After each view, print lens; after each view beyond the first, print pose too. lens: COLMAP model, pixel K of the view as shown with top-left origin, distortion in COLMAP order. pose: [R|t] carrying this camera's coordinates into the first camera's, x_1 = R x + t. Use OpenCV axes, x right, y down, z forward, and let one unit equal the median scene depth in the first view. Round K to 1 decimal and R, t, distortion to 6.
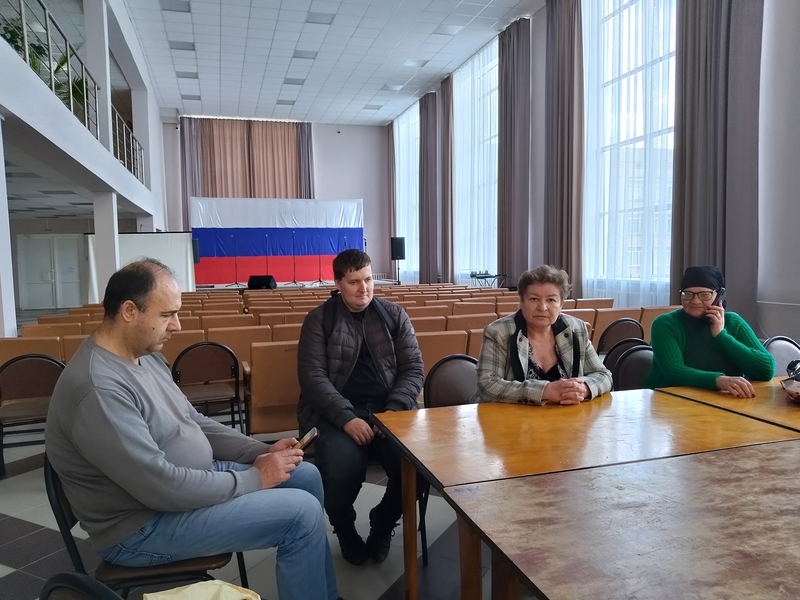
lens RADIAL K [[596.2, 0, 400.0], [0, 596.2, 300.0], [0, 0, 1]] dist [0.028842, -0.002443]
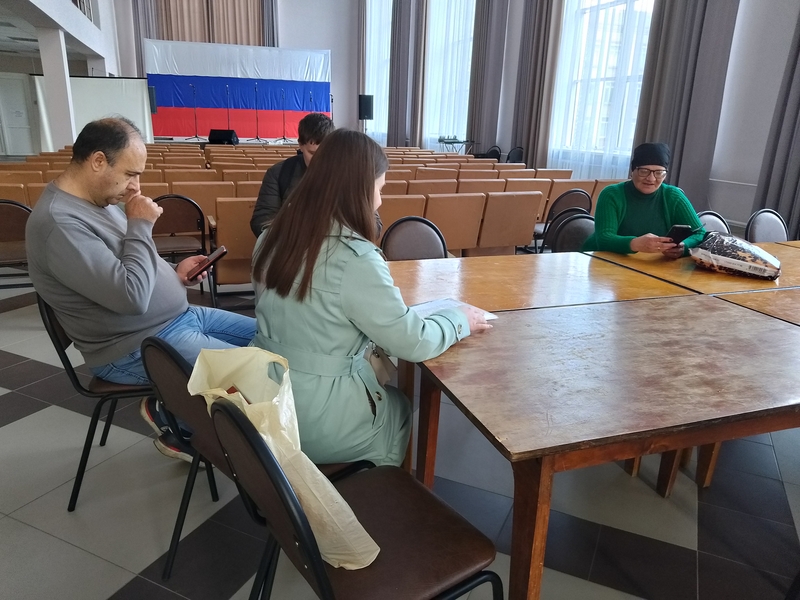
lens RADIAL K [[602.9, 0, 399.1], [0, 602.9, 295.8], [0, 0, 1]] dist [0.006644, -0.008726]
pose [[0.997757, 0.032113, 0.058732, 0.004109], [-0.043976, 0.975964, 0.213451, 0.000264], [-0.050465, -0.215555, 0.975187, -0.026367]]
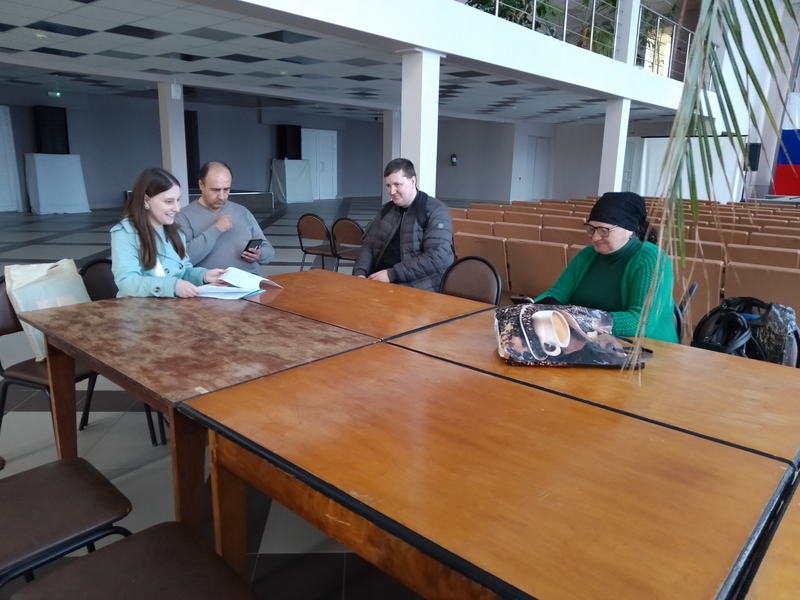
lens RADIAL K [[596.2, 0, 400.0], [0, 596.2, 300.0], [0, 0, 1]] dist [0.028842, -0.002443]
pose [[0.508429, 0.222179, -0.831947, 0.319622], [-0.088666, 0.974513, 0.206066, -0.016153], [0.856527, -0.031004, 0.515170, 0.087974]]
